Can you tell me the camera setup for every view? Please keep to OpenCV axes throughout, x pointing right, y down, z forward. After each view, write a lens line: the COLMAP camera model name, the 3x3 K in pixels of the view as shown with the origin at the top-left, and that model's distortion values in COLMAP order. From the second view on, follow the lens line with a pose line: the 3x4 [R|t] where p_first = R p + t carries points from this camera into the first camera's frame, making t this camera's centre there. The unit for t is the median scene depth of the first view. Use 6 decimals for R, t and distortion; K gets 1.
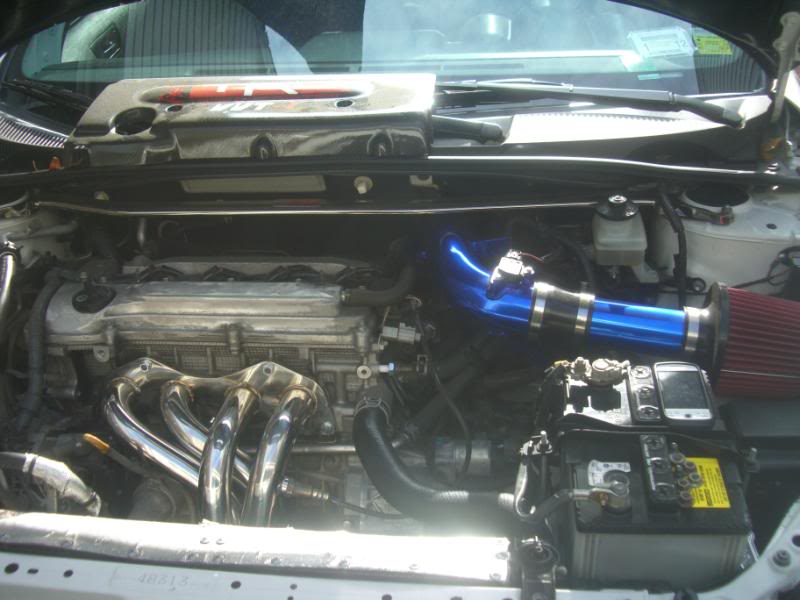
lens RADIAL K [[858.6, 0, 400.0], [0, 858.6, 300.0], [0, 0, 1]] dist [-0.188478, 0.161265]
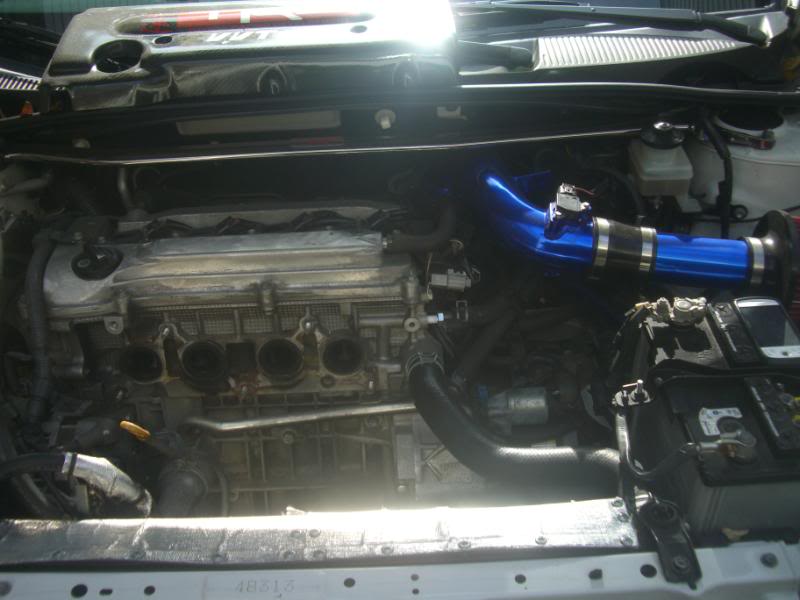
lens RADIAL K [[858.6, 0, 400.0], [0, 858.6, 300.0], [0, 0, 1]] dist [-0.188478, 0.161265]
pose [[0.990632, -0.063467, 0.120913, -0.163119], [0.052729, 0.994542, 0.090028, -0.025564], [-0.125967, -0.082809, 0.988572, 0.093701]]
